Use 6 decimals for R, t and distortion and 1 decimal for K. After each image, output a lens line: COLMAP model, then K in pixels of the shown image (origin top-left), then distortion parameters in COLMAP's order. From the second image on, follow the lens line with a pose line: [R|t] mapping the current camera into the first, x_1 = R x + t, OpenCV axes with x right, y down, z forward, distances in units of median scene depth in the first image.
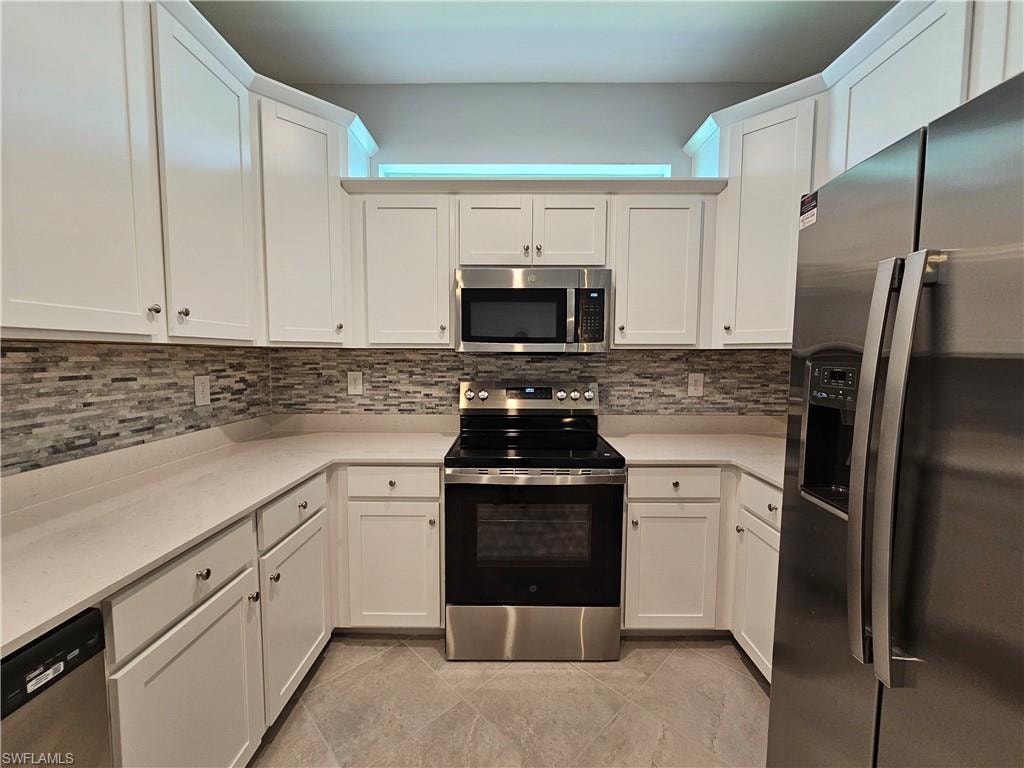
lens RADIAL K [[420.4, 0, 510.8], [0, 420.4, 389.0], [0, 0, 1]] dist [0.000842, 0.000319]
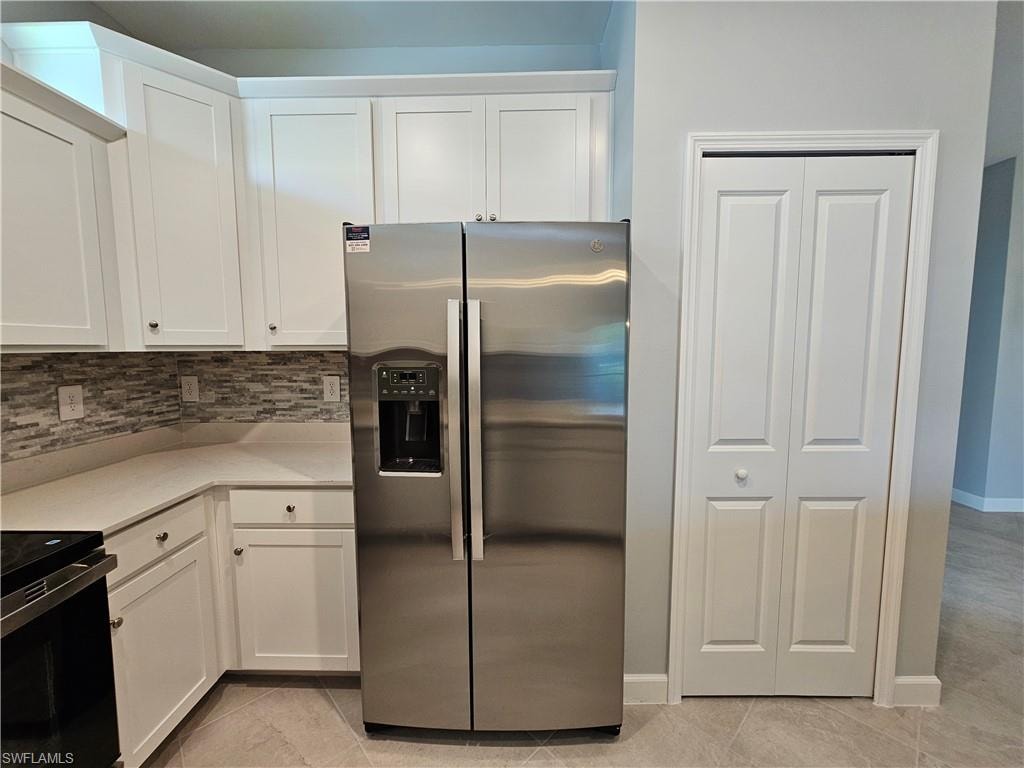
lens RADIAL K [[438.3, 0, 498.5], [0, 438.3, 390.1], [0, 0, 1]] dist [-0.002486, -0.000435]
pose [[0.008442, -0.103826, 0.994560, -0.271883], [0.083613, 0.991185, 0.102764, -0.047243], [-0.996463, 0.082290, 0.017049, 0.302974]]
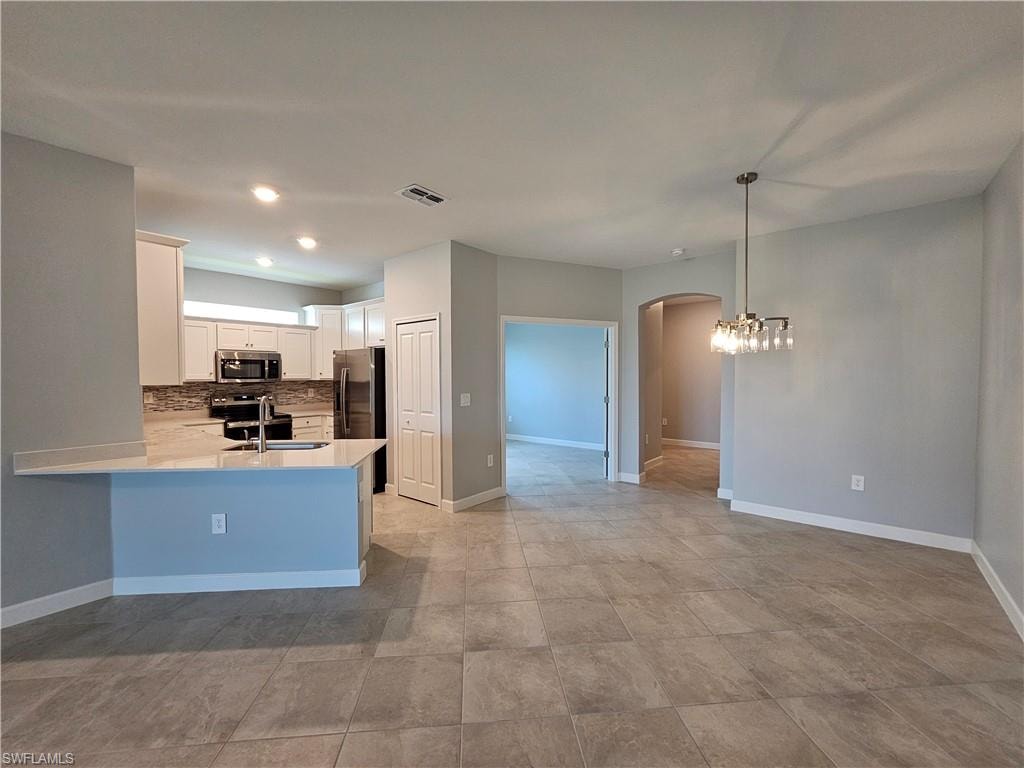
lens RADIAL K [[420.4, 0, 510.8], [0, 420.4, 389.0], [0, 0, 1]] dist [0.000842, 0.000319]
pose [[0.633038, -0.029746, 0.773549, -0.875714], [0.065794, 0.997713, -0.015477, 0.096289], [-0.771320, 0.060692, 0.633547, -1.784751]]
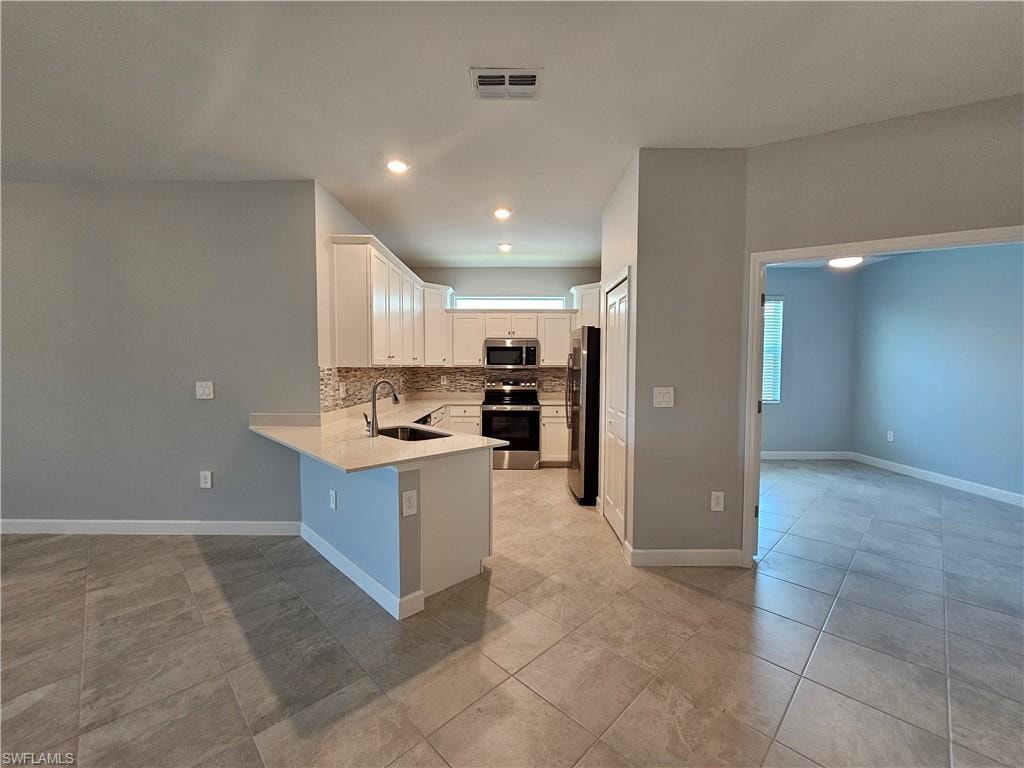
lens RADIAL K [[420.4, 0, 510.8], [0, 420.4, 389.0], [0, 0, 1]] dist [0.000842, 0.000319]
pose [[0.999996, -0.000122, 0.002939, 0.033647], [0.000196, 0.999675, -0.025477, 0.109188], [-0.002935, 0.025477, 0.999671, -1.624385]]
